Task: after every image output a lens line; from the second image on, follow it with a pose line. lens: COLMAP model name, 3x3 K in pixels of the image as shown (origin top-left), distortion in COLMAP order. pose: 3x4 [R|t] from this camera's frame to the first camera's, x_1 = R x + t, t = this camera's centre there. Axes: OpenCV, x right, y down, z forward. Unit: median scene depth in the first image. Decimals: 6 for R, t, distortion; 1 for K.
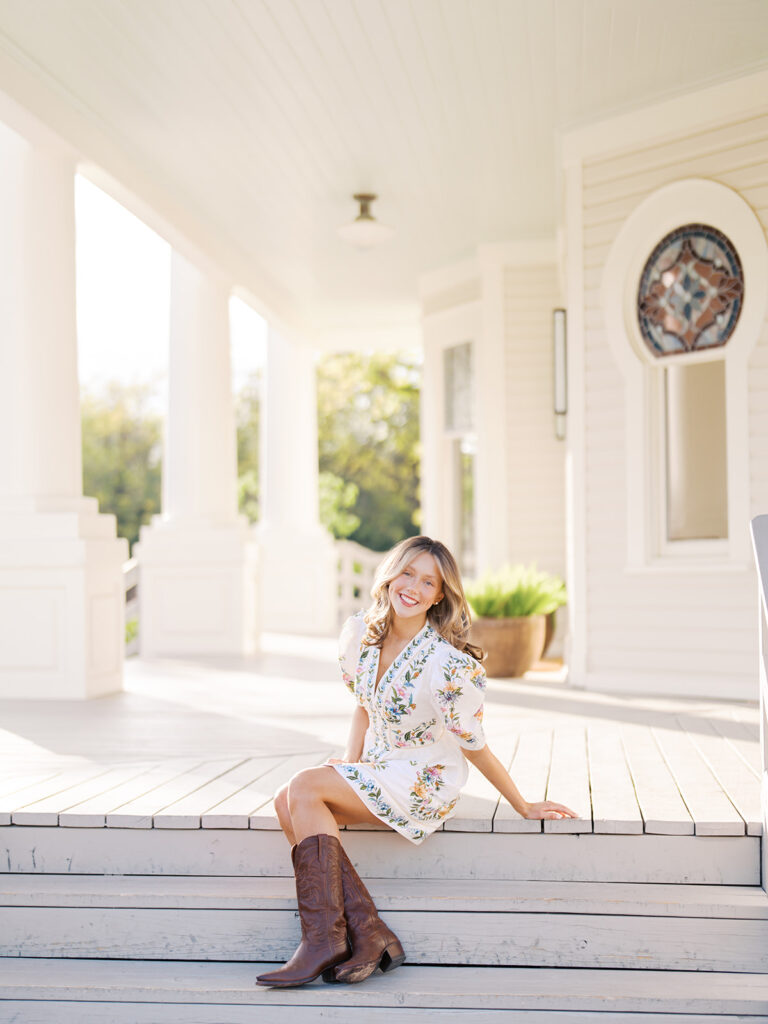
lens RADIAL K [[1654.2, 0, 399.4], [0, 1654.2, 513.9], [0, 0, 1]] dist [0.007792, 0.046260]
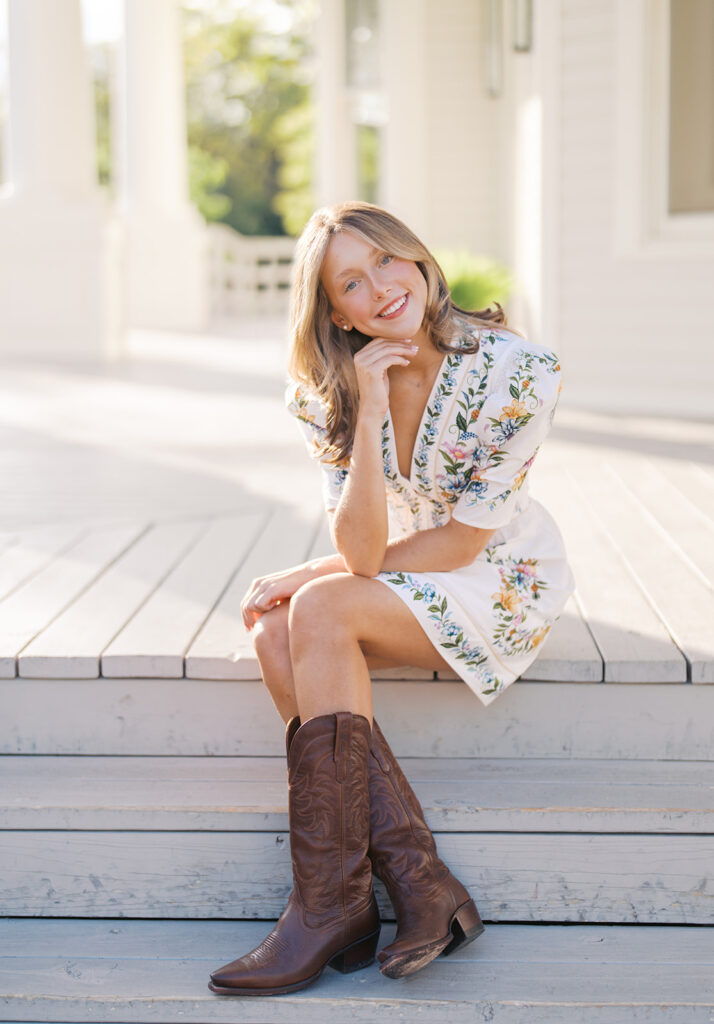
lens RADIAL K [[1749.1, 0, 357.0], [0, 1749.1, 512.0], [0, 0, 1]] dist [0.009388, -0.001415]
pose [[0.998427, -0.003256, 0.055970, -0.068466], [-0.006551, 0.984699, 0.174143, 0.027492], [-0.055680, -0.174236, 0.983128, 0.428819]]
